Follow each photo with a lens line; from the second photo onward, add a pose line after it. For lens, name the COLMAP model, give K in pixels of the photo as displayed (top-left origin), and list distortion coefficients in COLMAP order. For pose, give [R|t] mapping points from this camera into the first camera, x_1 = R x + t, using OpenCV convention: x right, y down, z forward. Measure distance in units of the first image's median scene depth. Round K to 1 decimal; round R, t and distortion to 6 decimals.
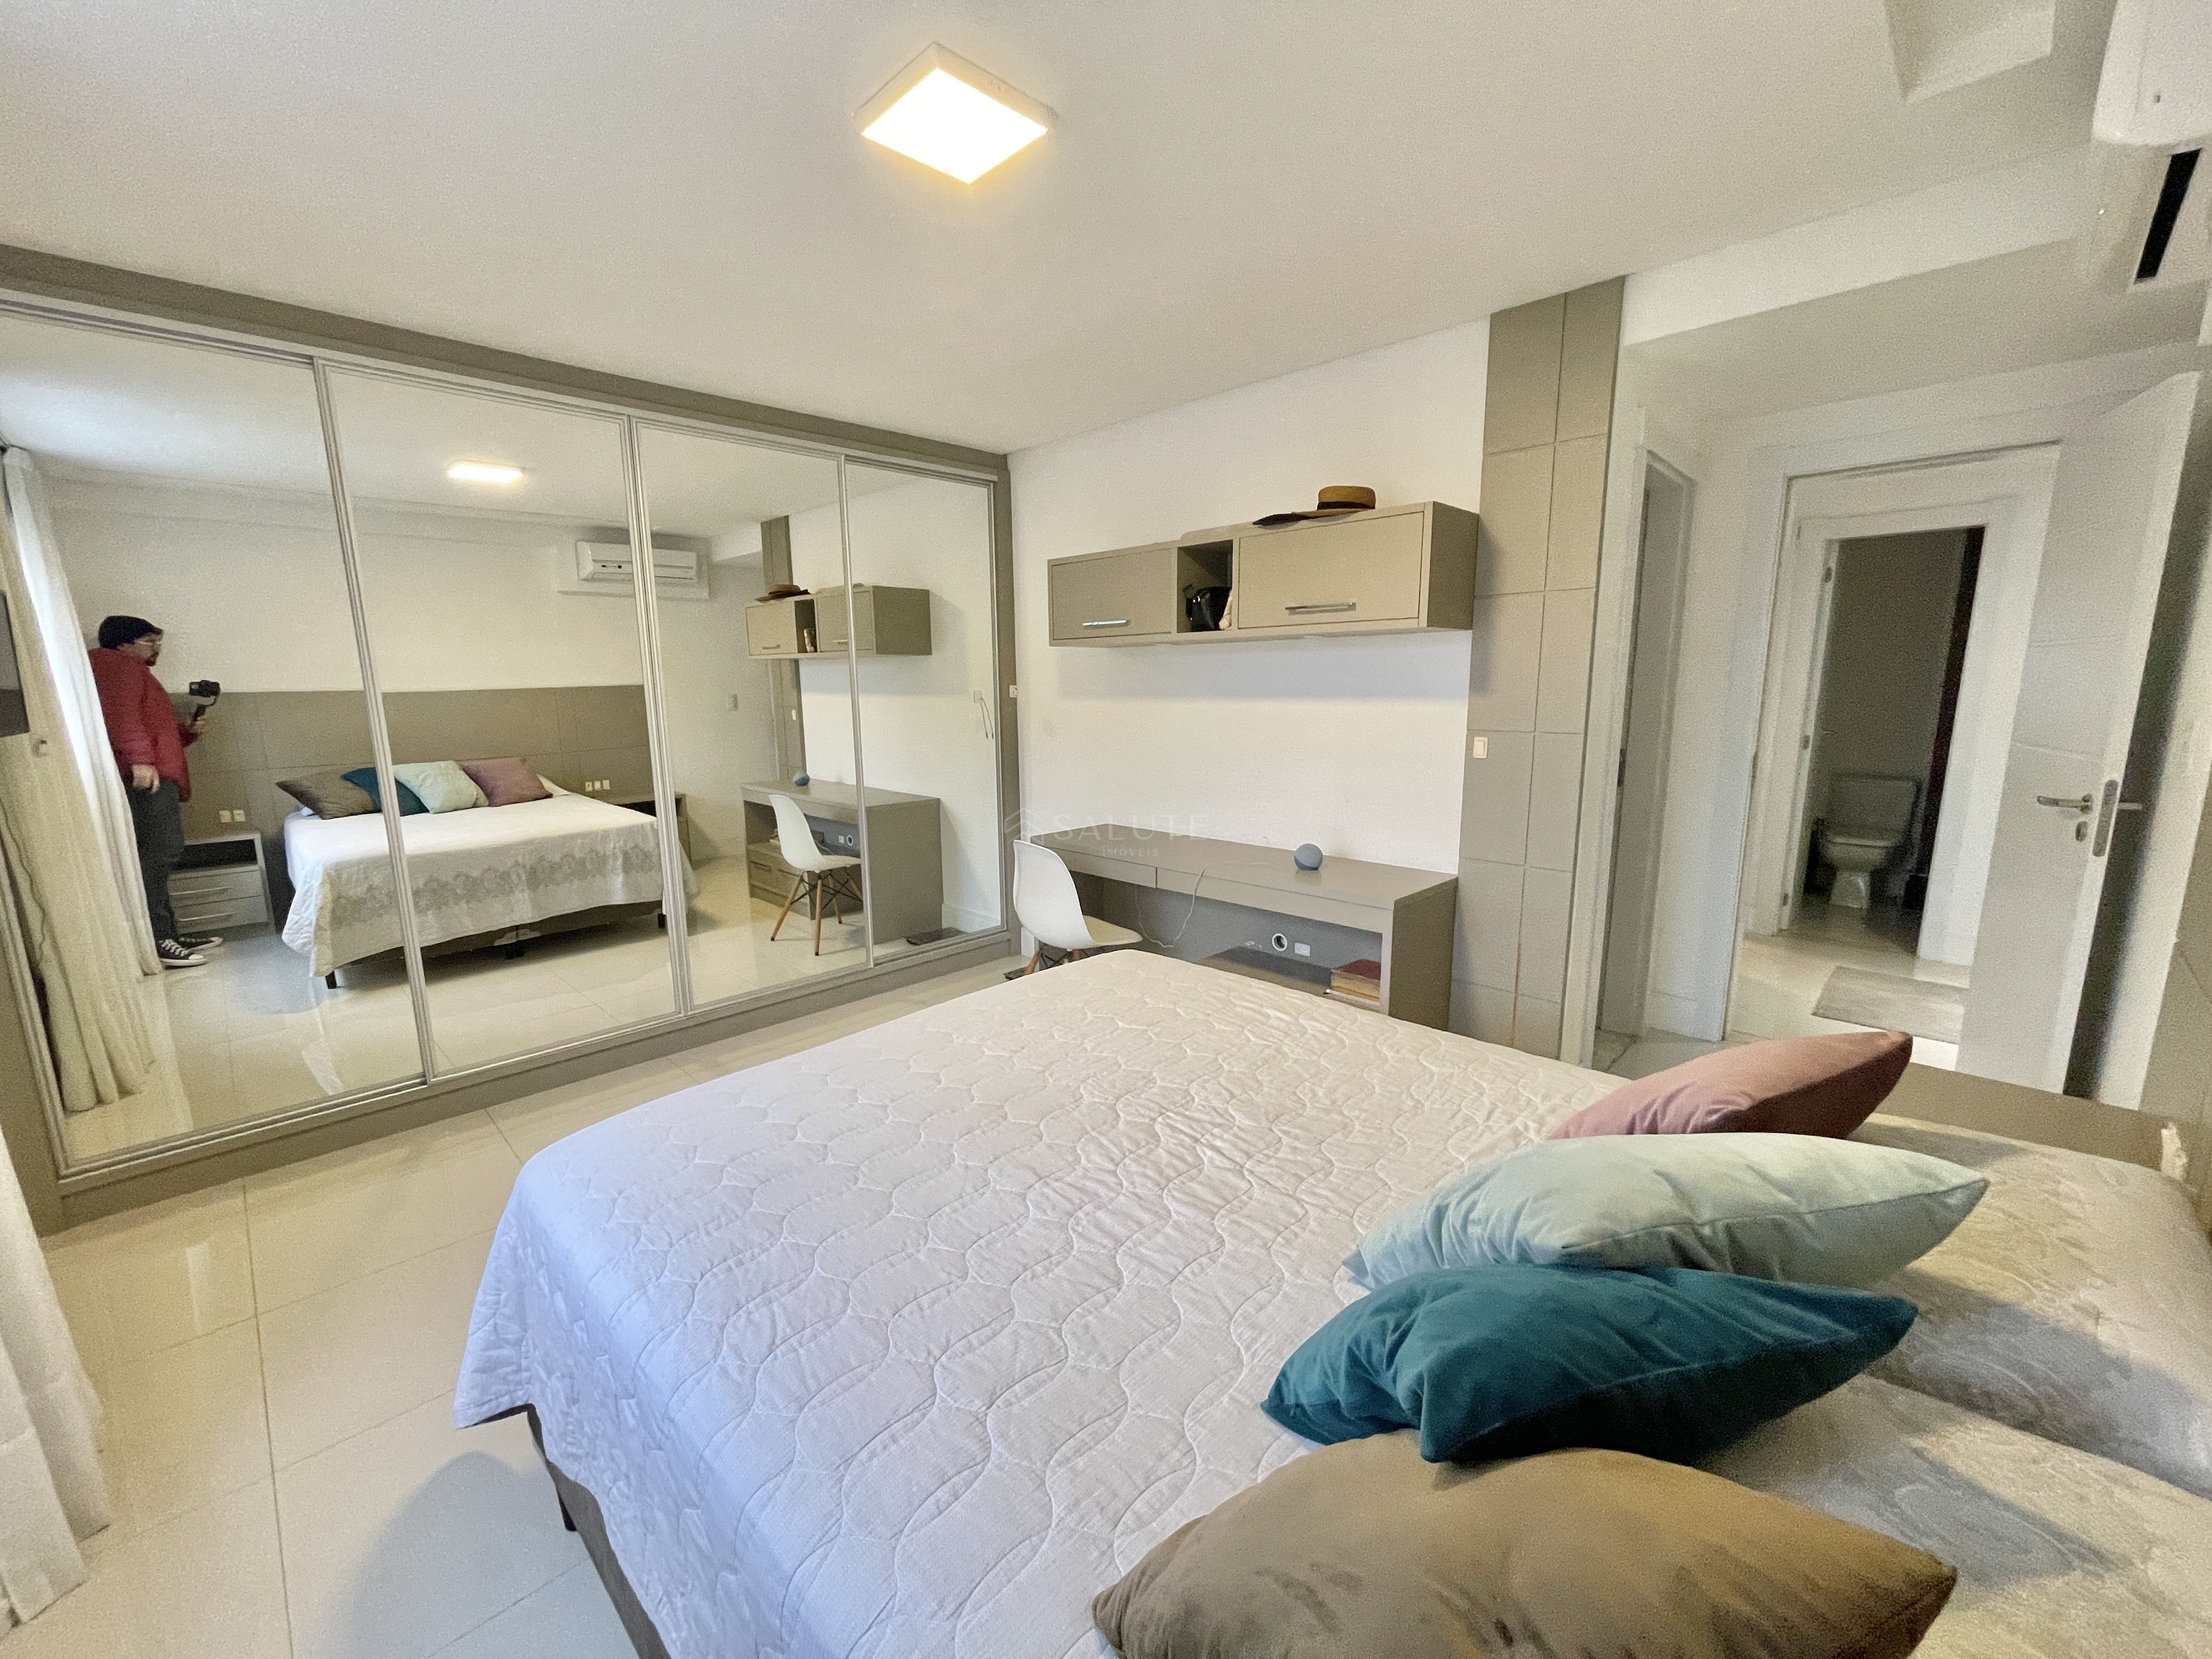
lens RADIAL K [[901.1, 0, 1097.0], [0, 901.1, 835.4], [0, 0, 1]] dist [-0.002980, 0.003729]
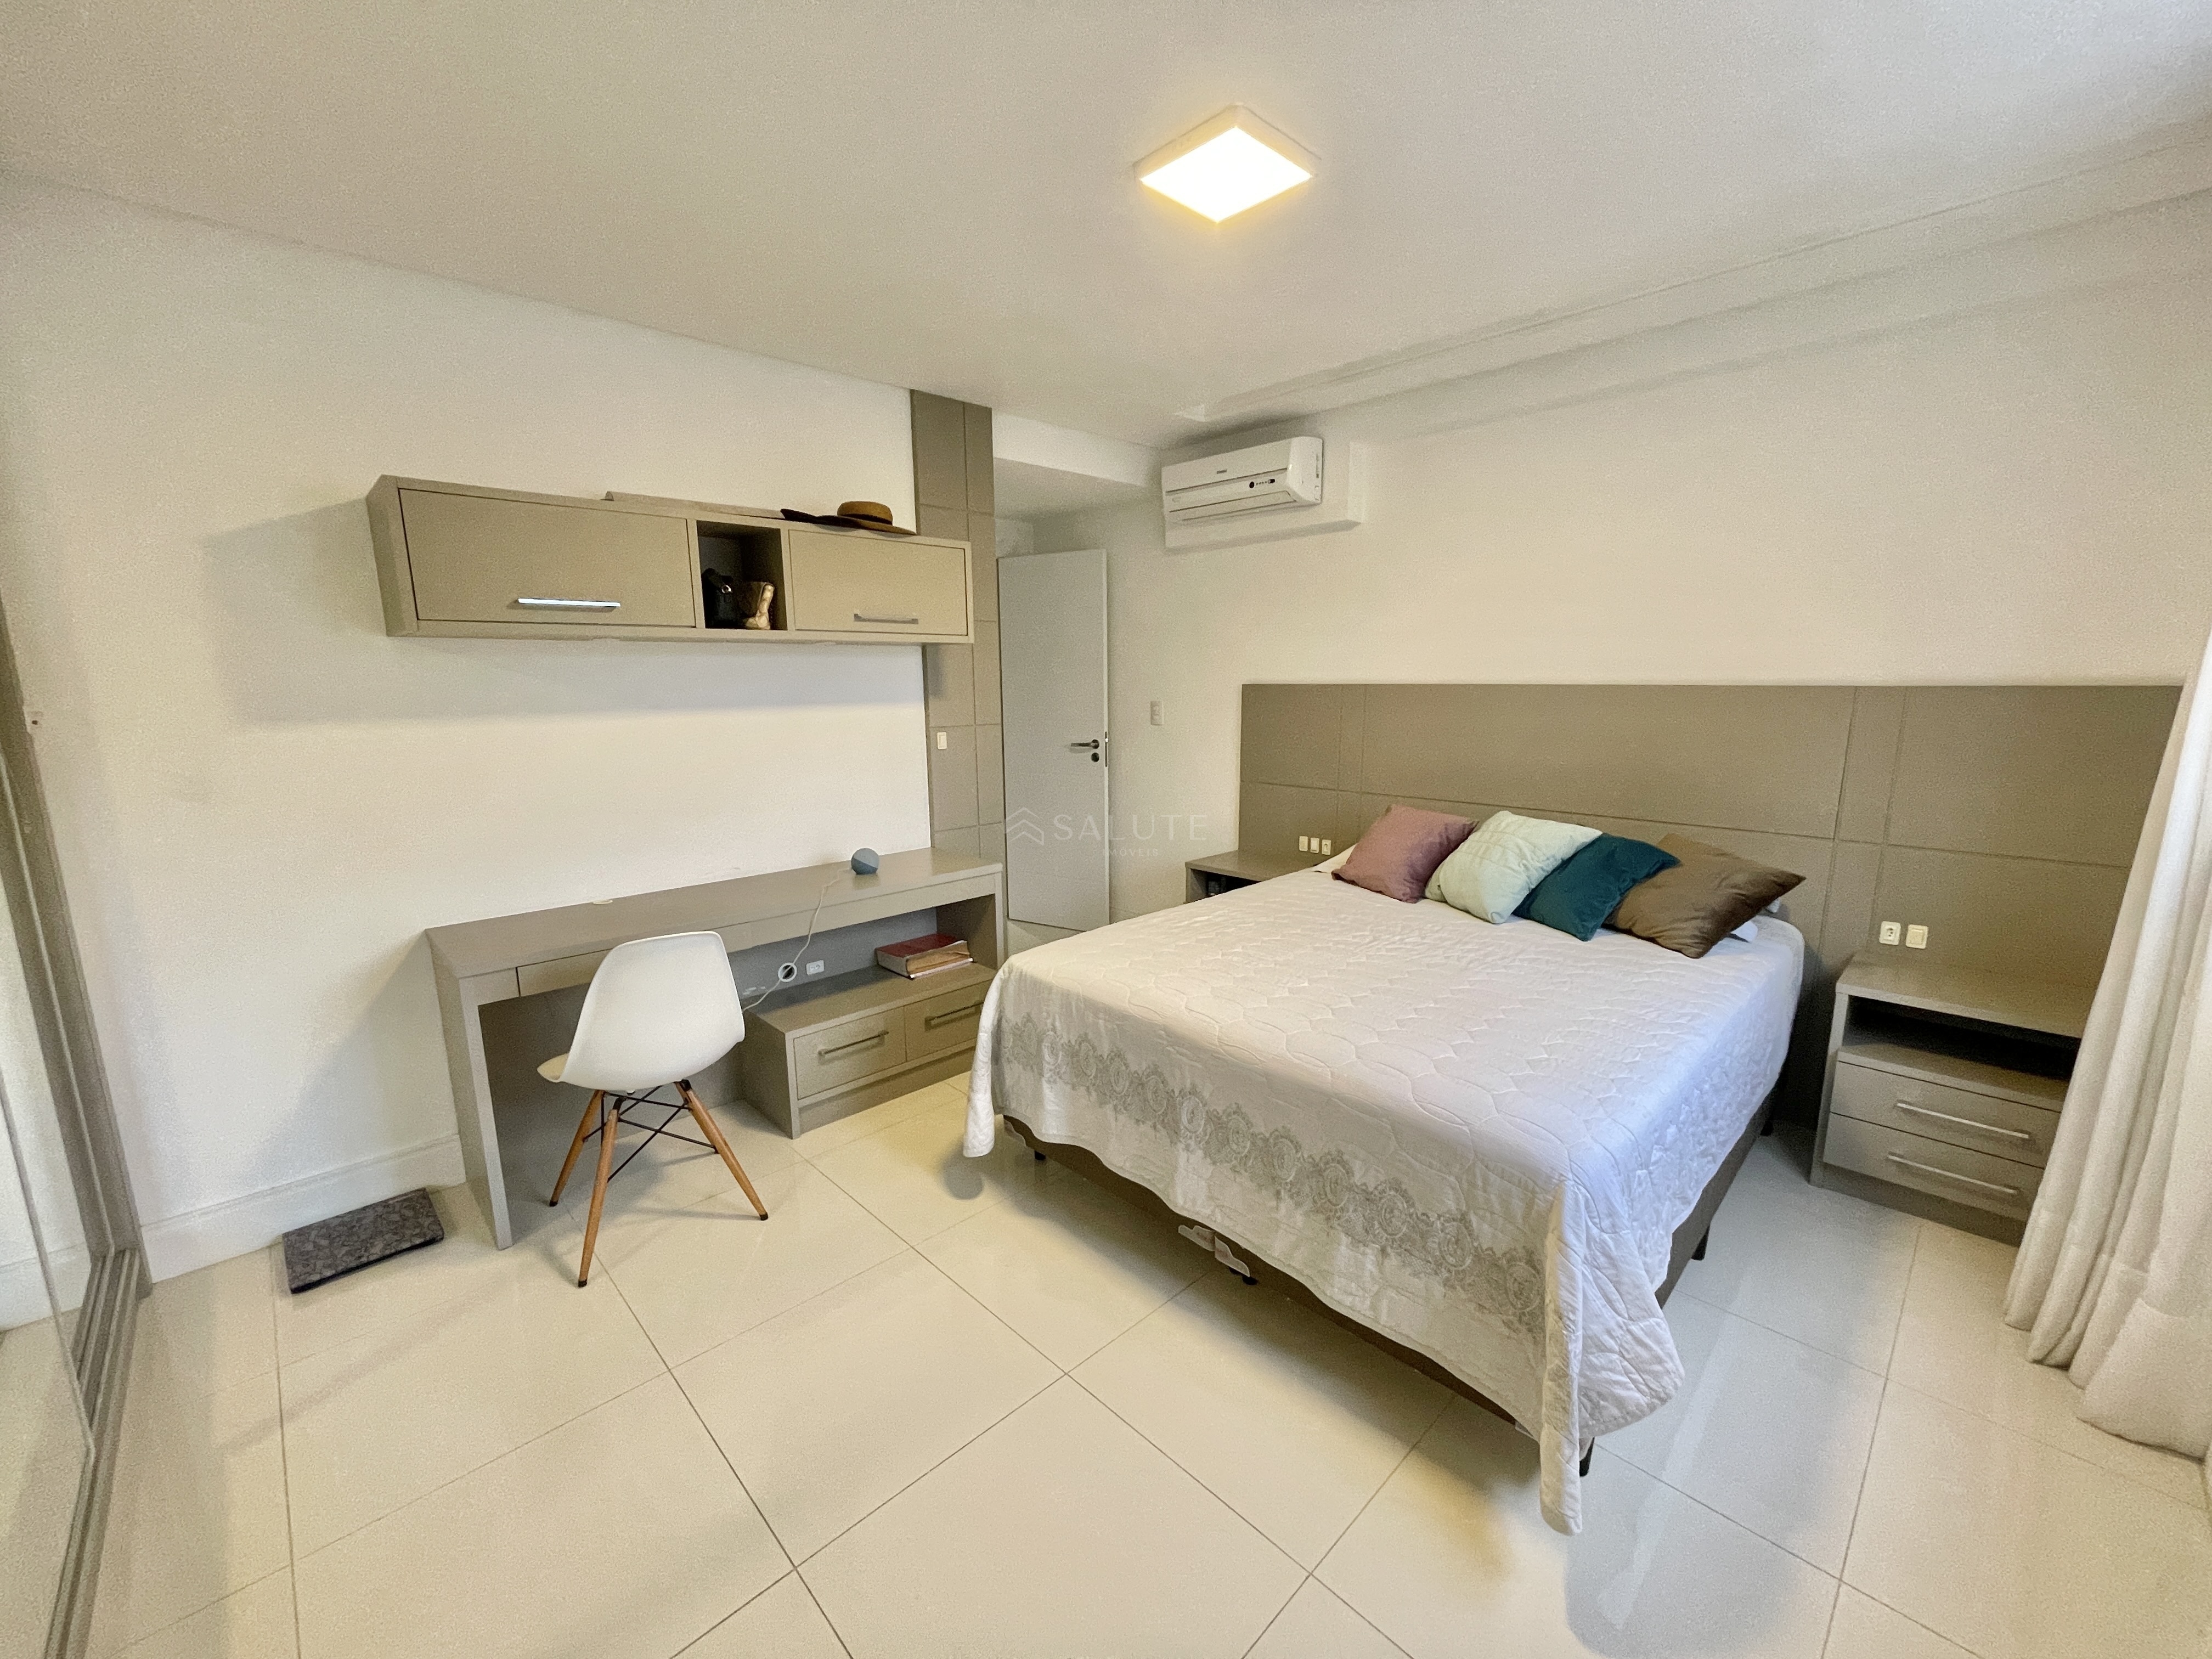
lens RADIAL K [[892.9, 0, 1101.2], [0, 892.9, 838.9], [0, 0, 1]] dist [0.000224, -0.000164]
pose [[0.016025, -0.167995, 0.985658, -0.831041], [0.178595, 0.970412, 0.162493, -0.128711], [-0.983792, 0.173430, 0.045554, 0.758822]]
